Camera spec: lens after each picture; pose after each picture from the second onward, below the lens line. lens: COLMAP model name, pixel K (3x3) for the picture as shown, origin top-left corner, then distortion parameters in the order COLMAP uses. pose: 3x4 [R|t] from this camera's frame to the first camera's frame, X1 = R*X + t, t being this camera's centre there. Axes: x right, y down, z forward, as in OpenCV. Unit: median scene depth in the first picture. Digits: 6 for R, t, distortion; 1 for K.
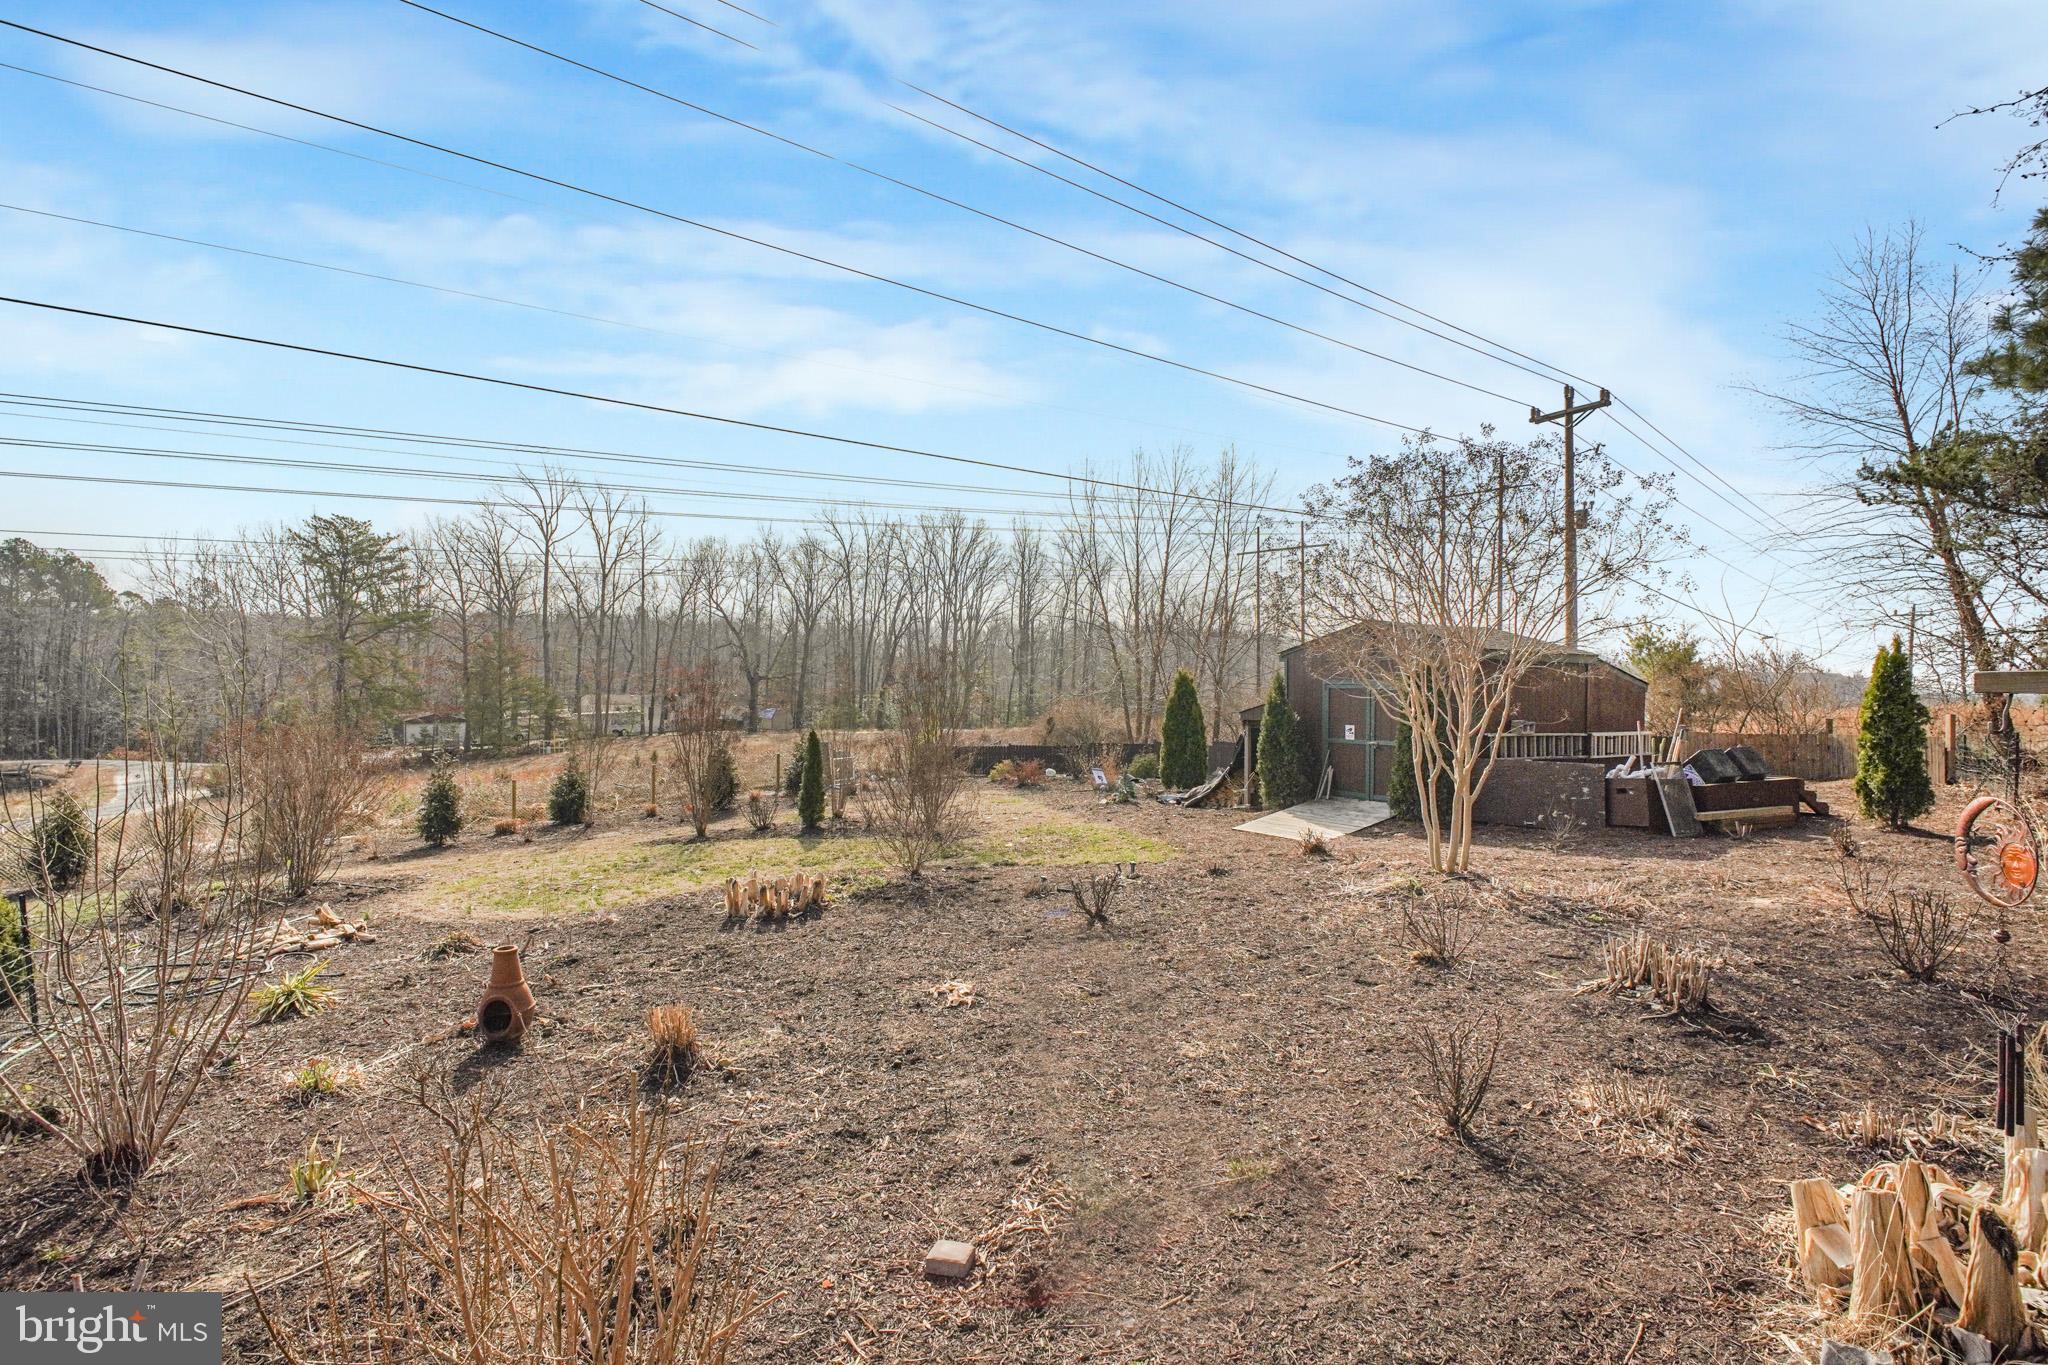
lens RADIAL K [[929.7, 0, 1010.1], [0, 929.7, 688.8], [0, 0, 1]] dist [-0.005807, -0.009793]
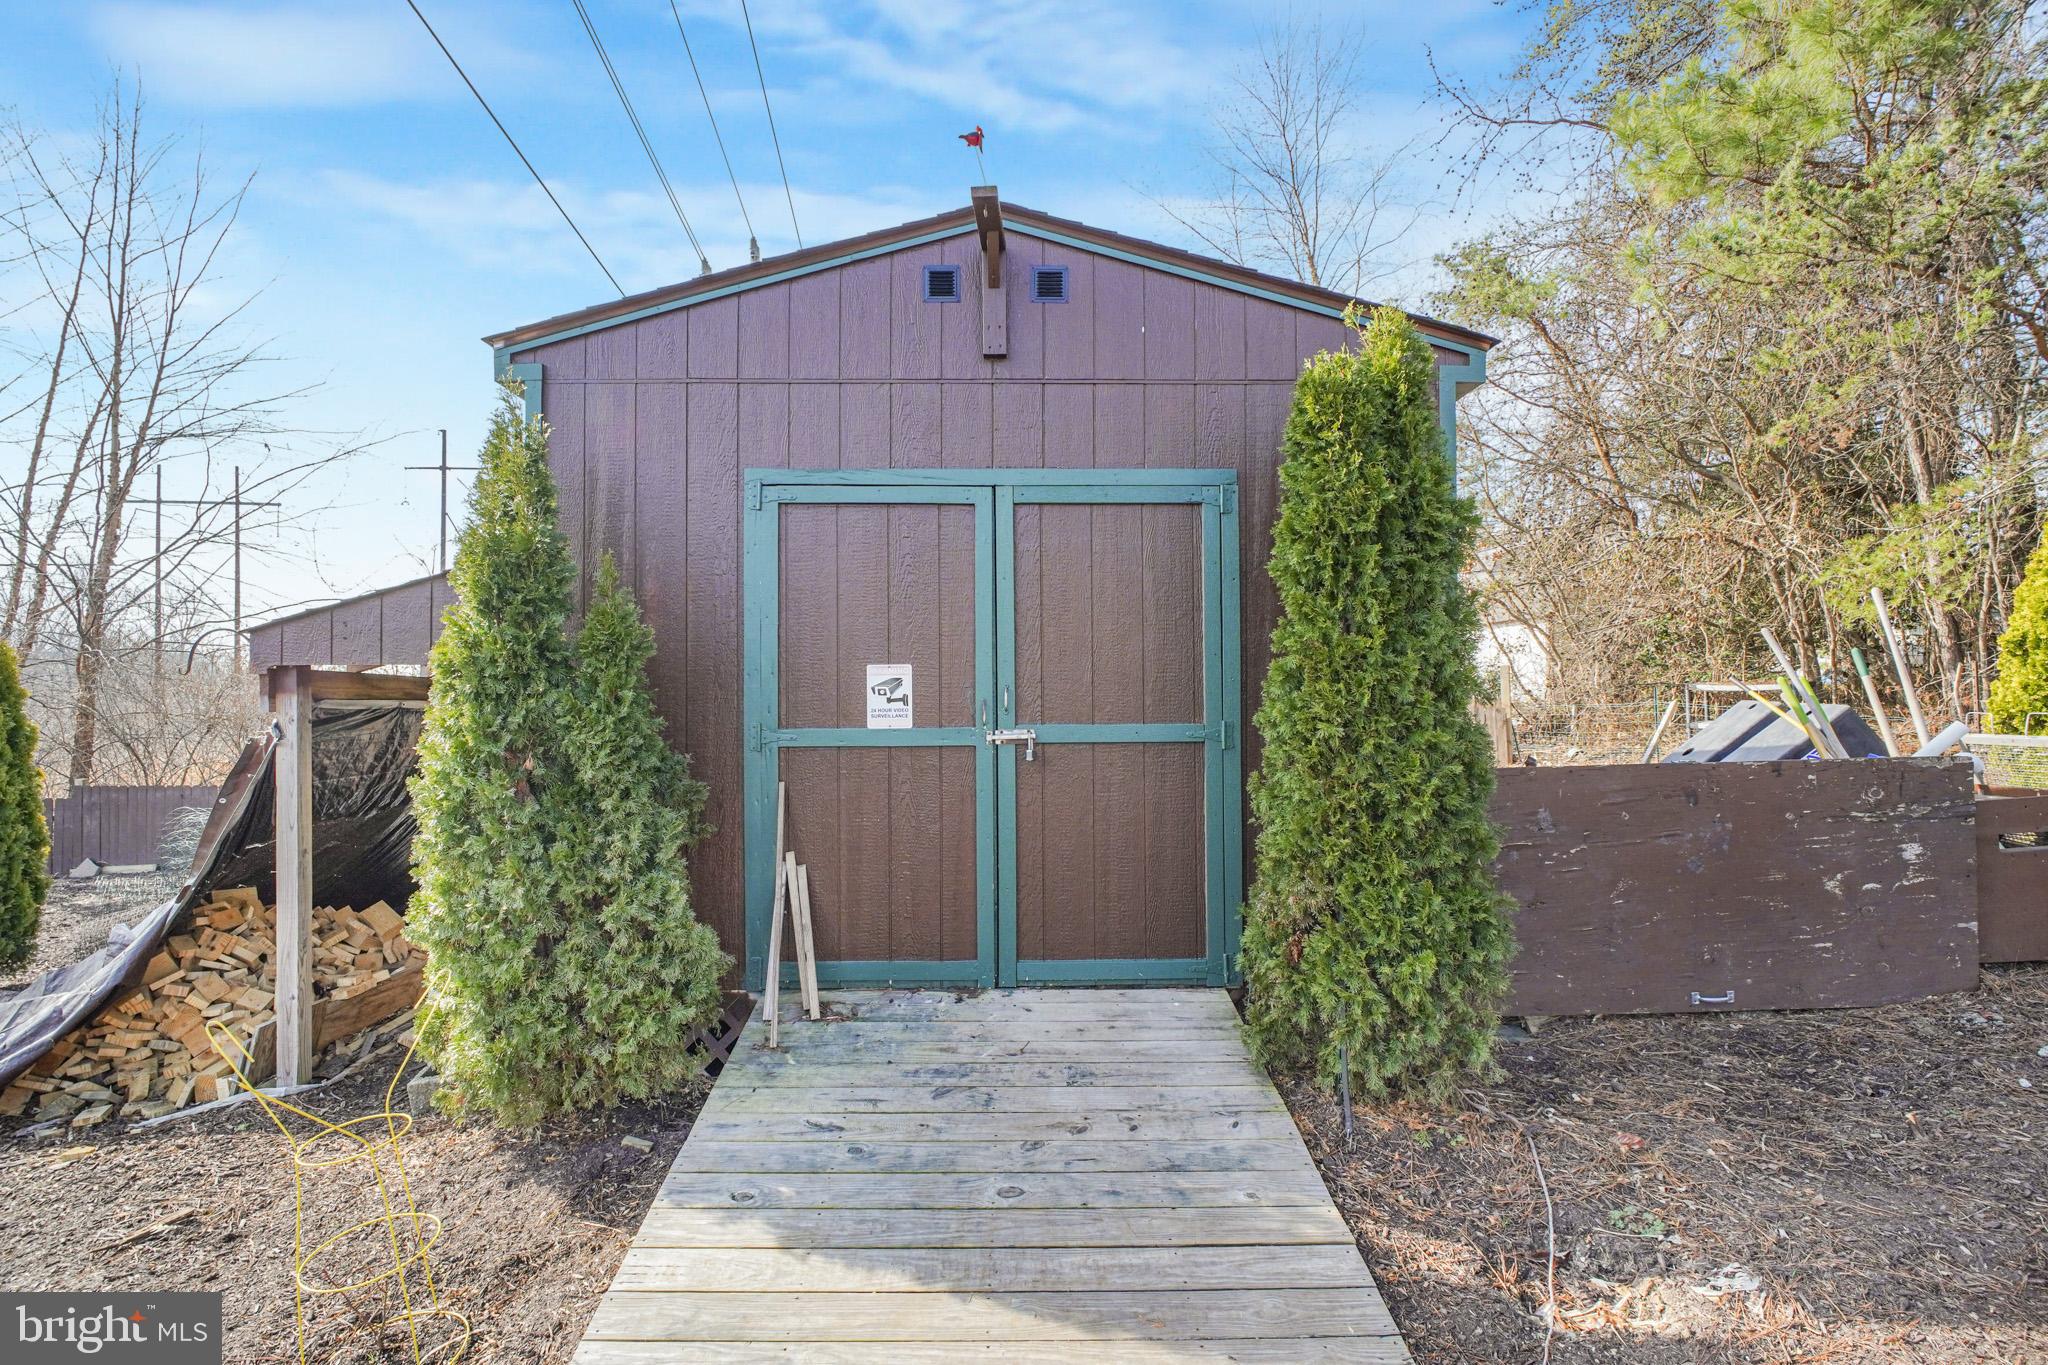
lens RADIAL K [[929.7, 0, 1010.1], [0, 929.7, 688.8], [0, 0, 1]] dist [-0.005807, -0.009793]
pose [[0.539552, 0.000103, 0.841952, 0.187640], [0.012534, 0.999888, -0.008154, 0.046463], [-0.841859, 0.014952, 0.539491, 0.841517]]
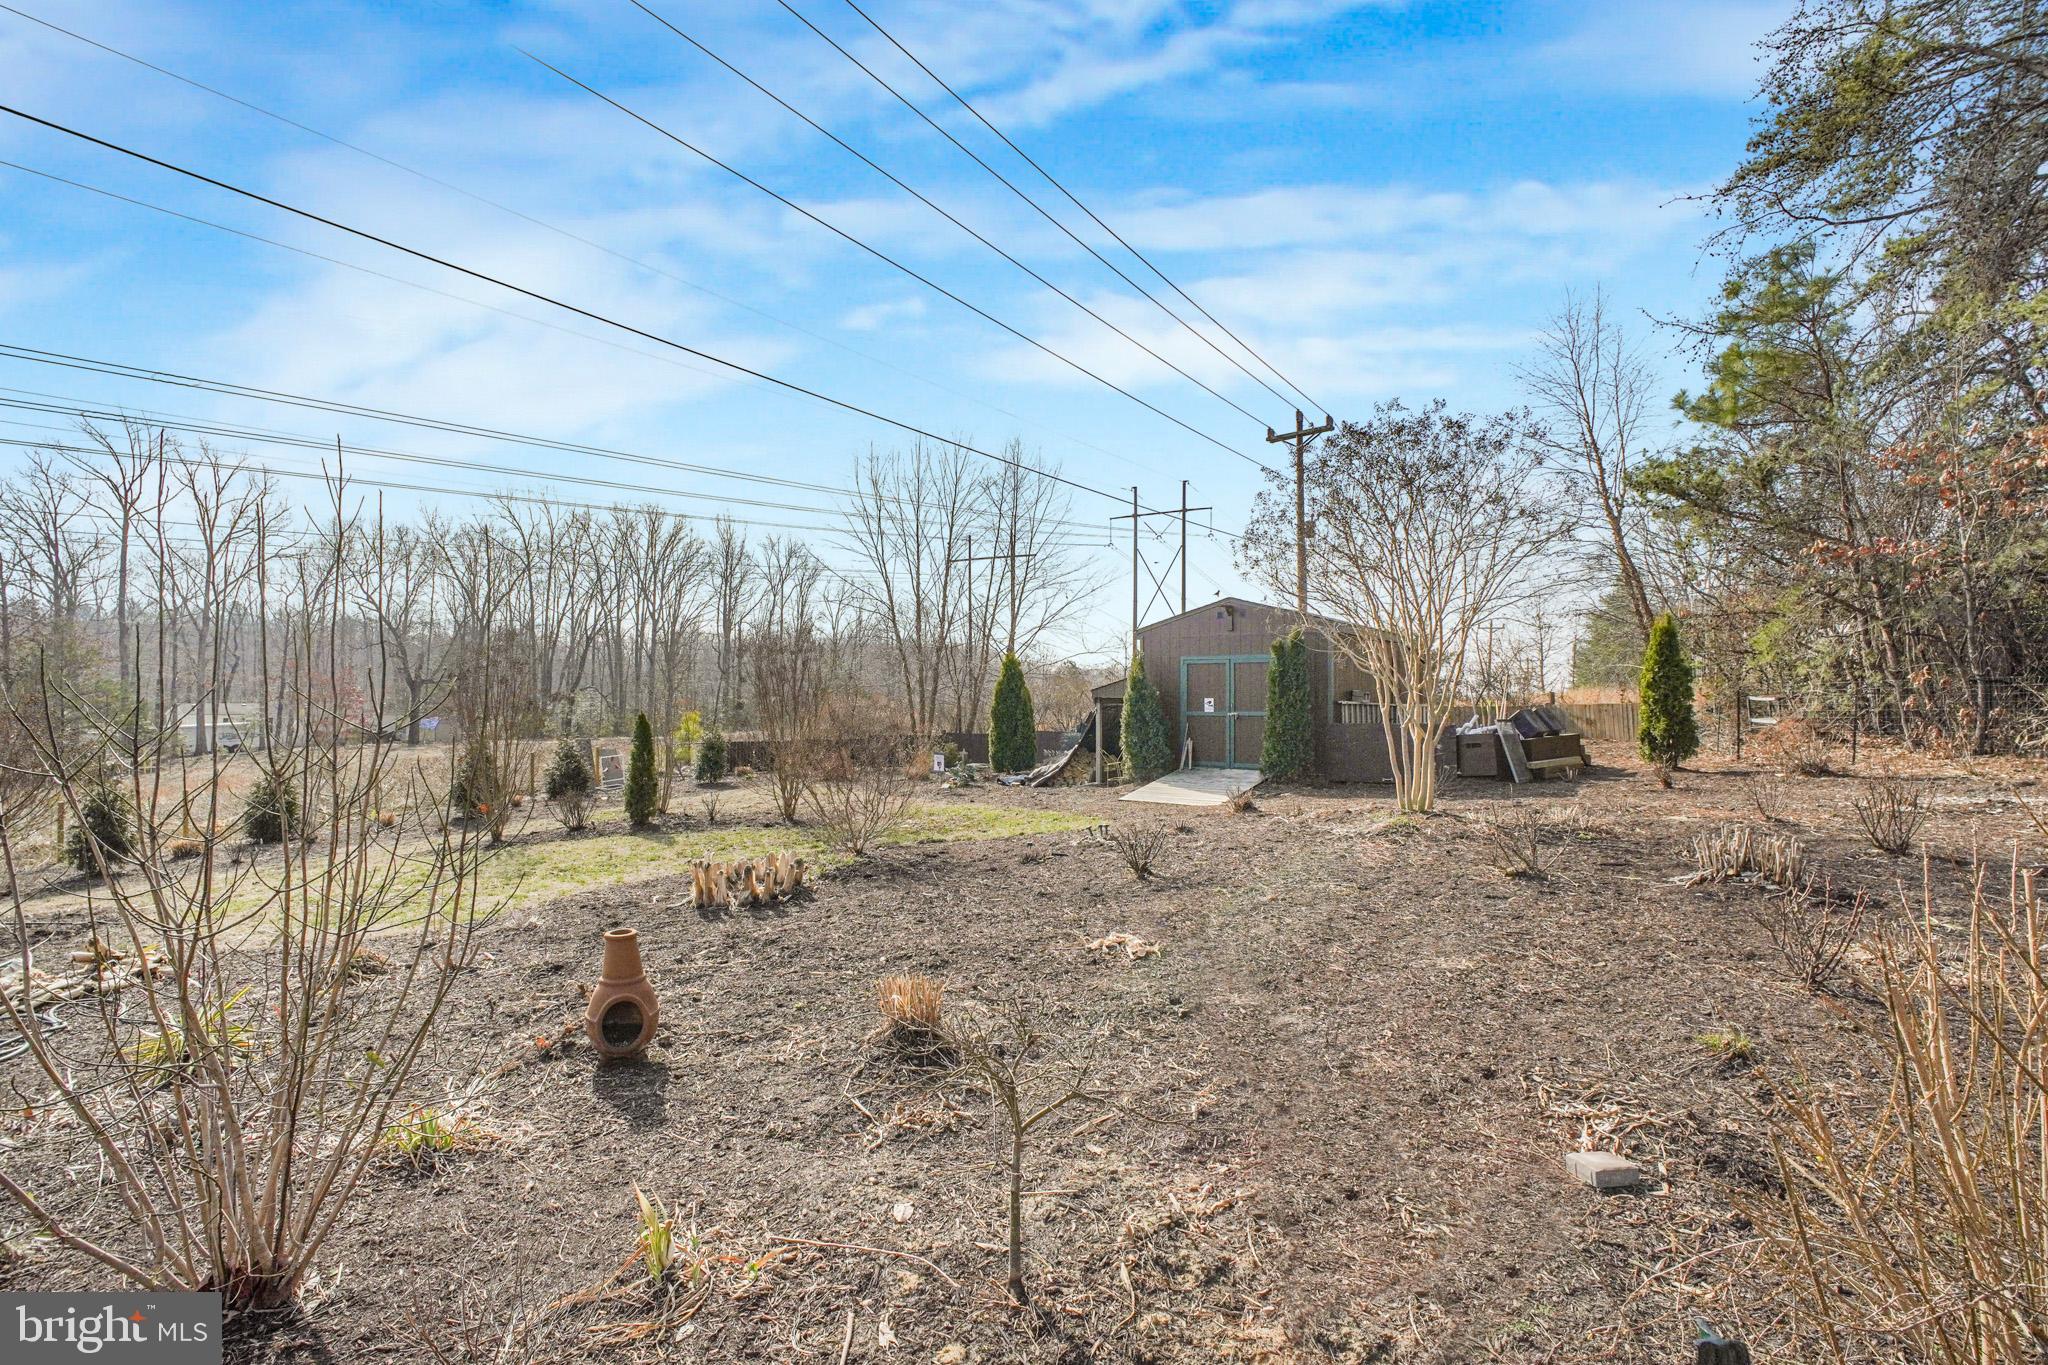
lens RADIAL K [[929.7, 0, 1010.1], [0, 929.7, 688.8], [0, 0, 1]] dist [-0.005807, -0.009793]
pose [[0.950429, -0.004221, 0.310915, -0.173299], [0.006190, 0.999967, -0.005347, 0.032339], [-0.310882, 0.007007, 0.950423, 0.068750]]
